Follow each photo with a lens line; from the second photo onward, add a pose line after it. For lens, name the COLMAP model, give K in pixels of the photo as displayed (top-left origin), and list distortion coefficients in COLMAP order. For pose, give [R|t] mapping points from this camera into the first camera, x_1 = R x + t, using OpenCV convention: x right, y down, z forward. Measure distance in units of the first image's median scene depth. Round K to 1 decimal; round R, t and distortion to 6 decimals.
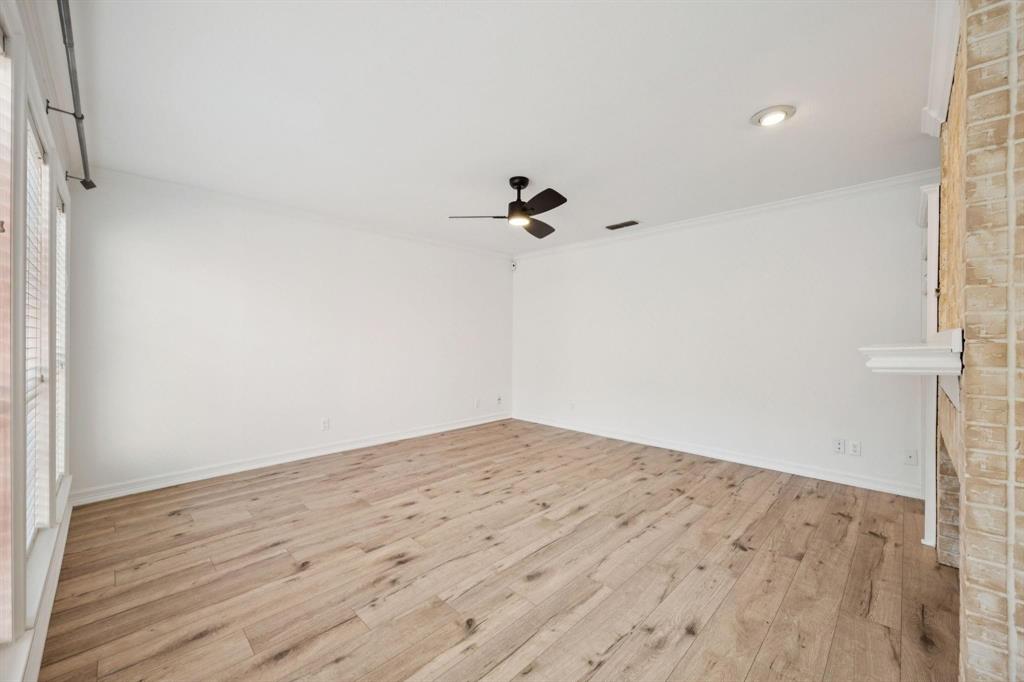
lens RADIAL K [[393.6, 0, 516.6], [0, 393.6, 339.9], [0, 0, 1]] dist [-0.001074, -0.000228]
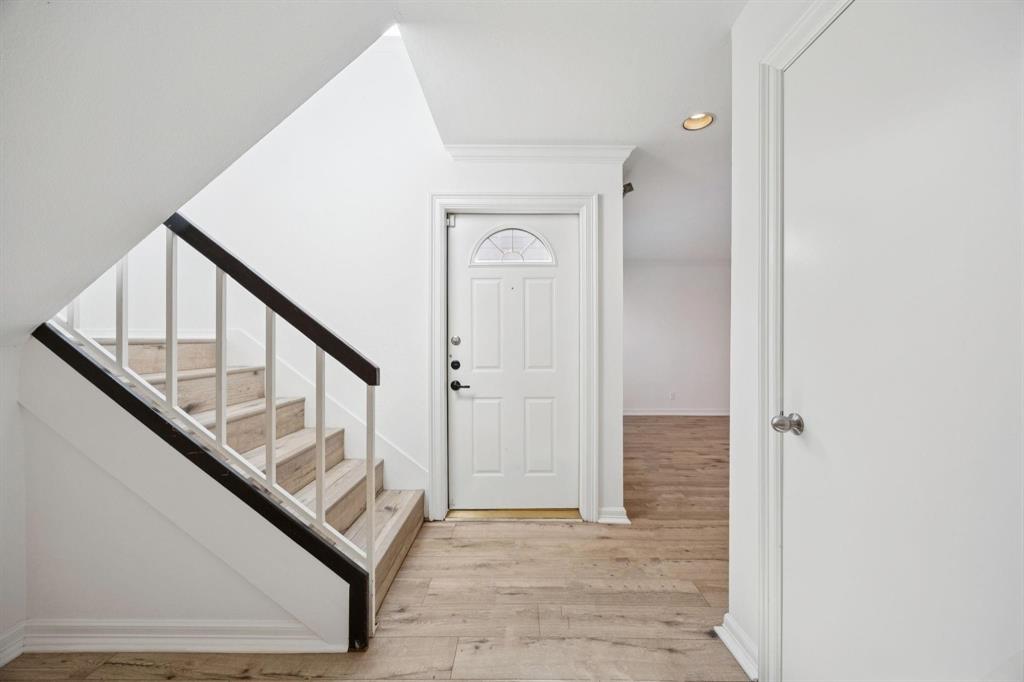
lens RADIAL K [[393.6, 0, 516.6], [0, 393.6, 339.9], [0, 0, 1]] dist [-0.001074, -0.000228]
pose [[0.695057, 0.001511, -0.718953, 0.294120], [-0.003211, 0.999994, -0.001002, -0.004085], [0.718947, 0.003005, 0.695058, -0.762807]]
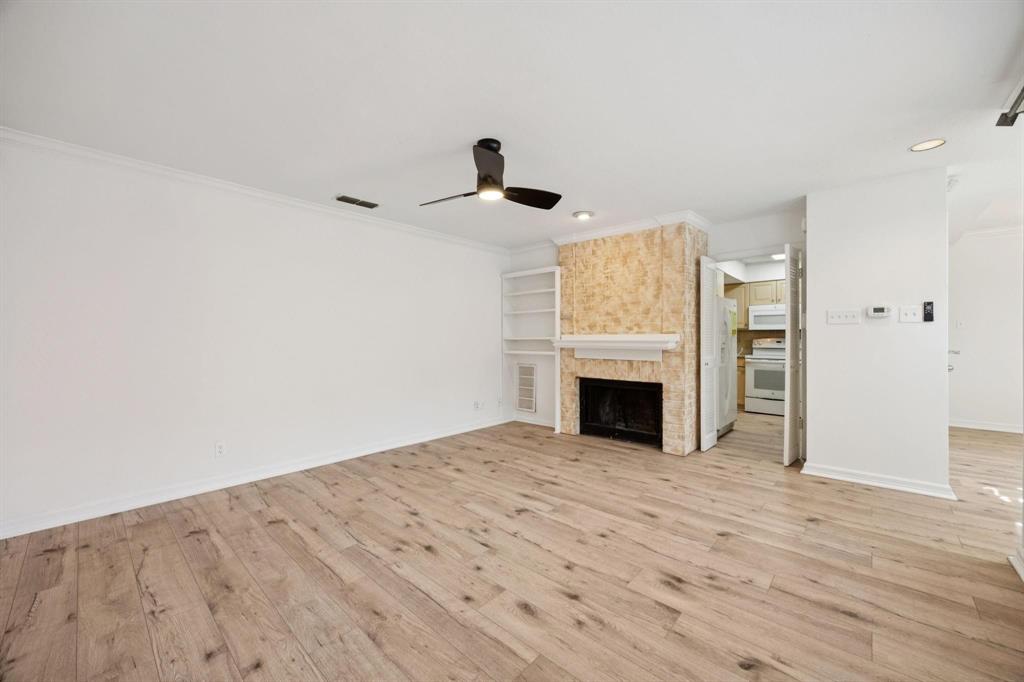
lens RADIAL K [[393.6, 0, 516.6], [0, 393.6, 339.9], [0, 0, 1]] dist [-0.001074, -0.000228]
pose [[-0.037794, -0.003566, 0.999279, -0.928112], [0.004288, 0.999984, 0.003731, 0.000105], [-0.999276, 0.004426, -0.037779, 1.097427]]
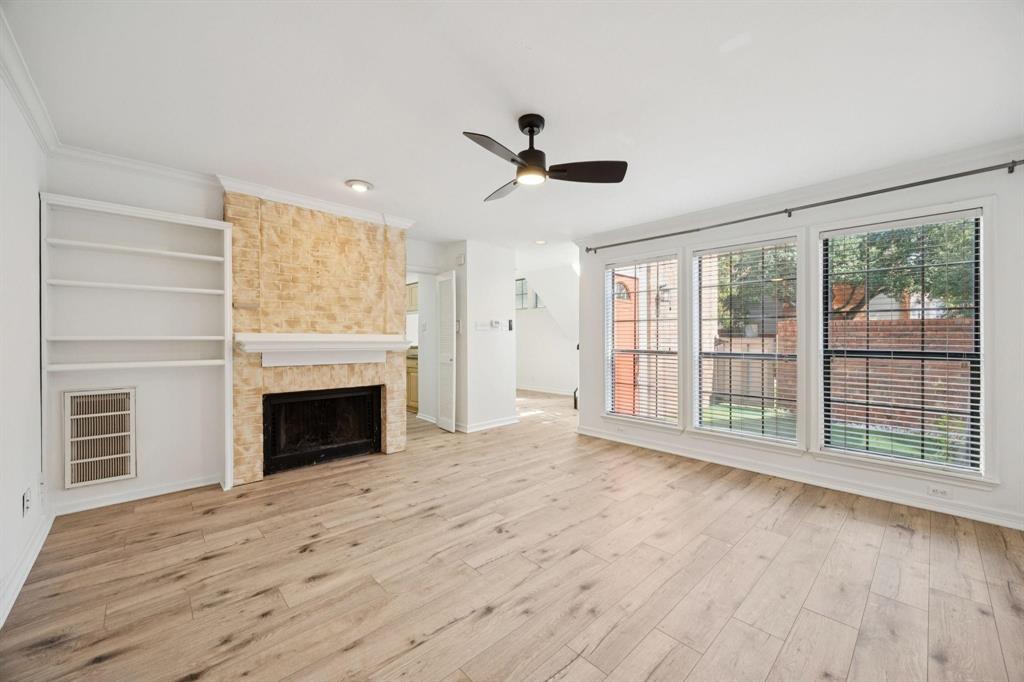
lens RADIAL K [[398.4, 0, 517.1], [0, 398.4, 339.5], [0, 0, 1]] dist [0.001000, 0.000058]
pose [[-0.999343, -0.003468, 0.036070, 0.003145], [-0.003323, 0.999986, 0.004074, -0.003110], [-0.036083, 0.003951, -0.999341, 1.966112]]
